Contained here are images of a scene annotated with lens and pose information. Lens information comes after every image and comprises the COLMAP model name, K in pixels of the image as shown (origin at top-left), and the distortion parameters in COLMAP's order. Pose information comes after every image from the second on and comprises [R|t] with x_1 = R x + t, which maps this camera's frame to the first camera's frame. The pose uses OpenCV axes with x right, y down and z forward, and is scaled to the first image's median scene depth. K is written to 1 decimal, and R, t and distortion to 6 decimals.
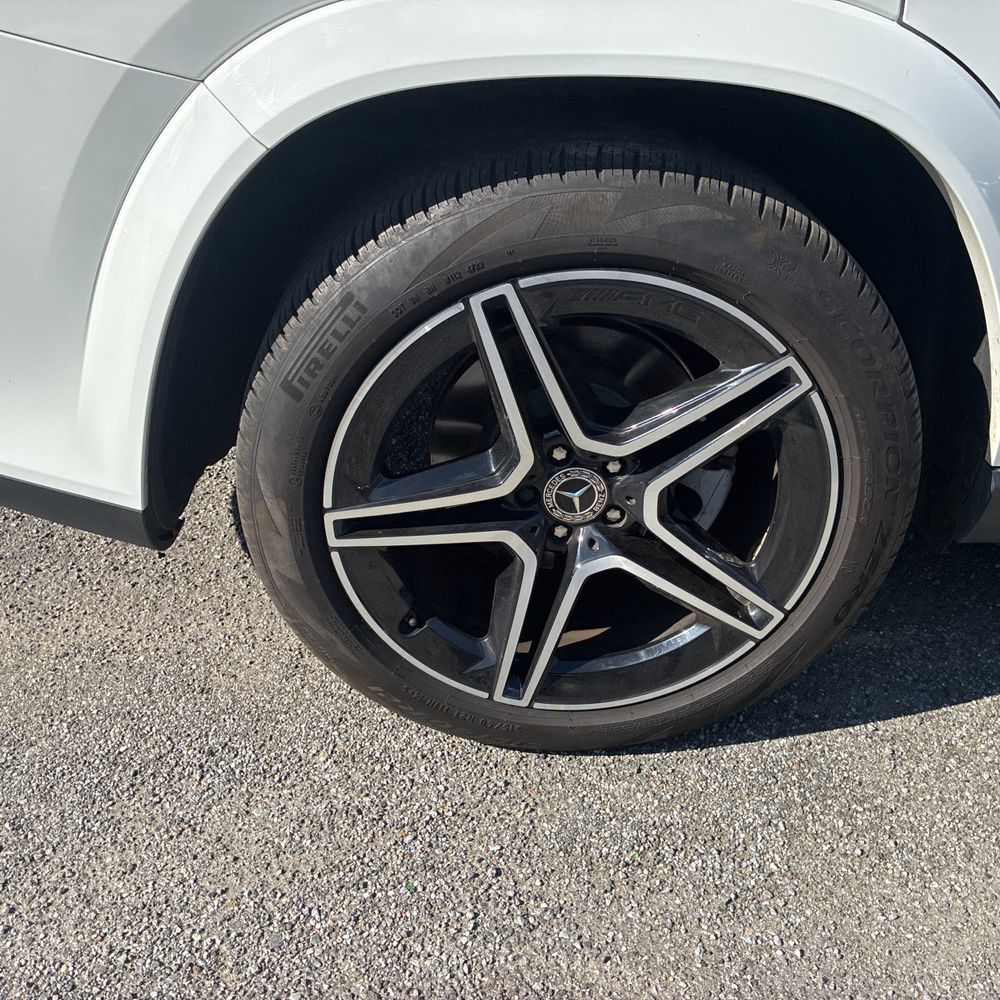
lens RADIAL K [[1050.5, 0, 501.7], [0, 1050.5, 499.4], [0, 0, 1]] dist [0.014126, 0.000000]
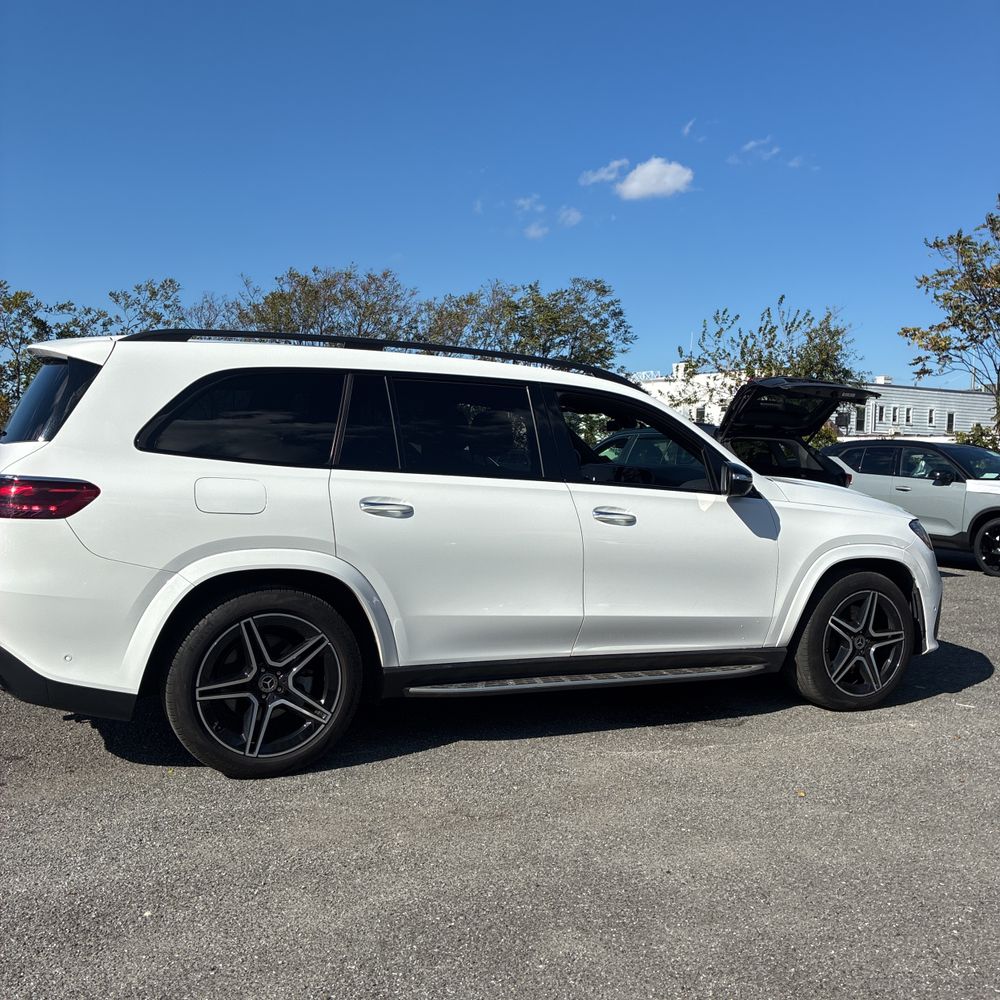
lens RADIAL K [[1050.5, 0, 500.8], [0, 1050.5, 499.2], [0, 0, 1]] dist [0.014126, 0.000000]
pose [[0.920704, 0.008973, 0.390159, -0.598614], [0.198392, 0.850158, -0.487722, 1.361531], [-0.336074, 0.526452, 0.780963, -2.352472]]
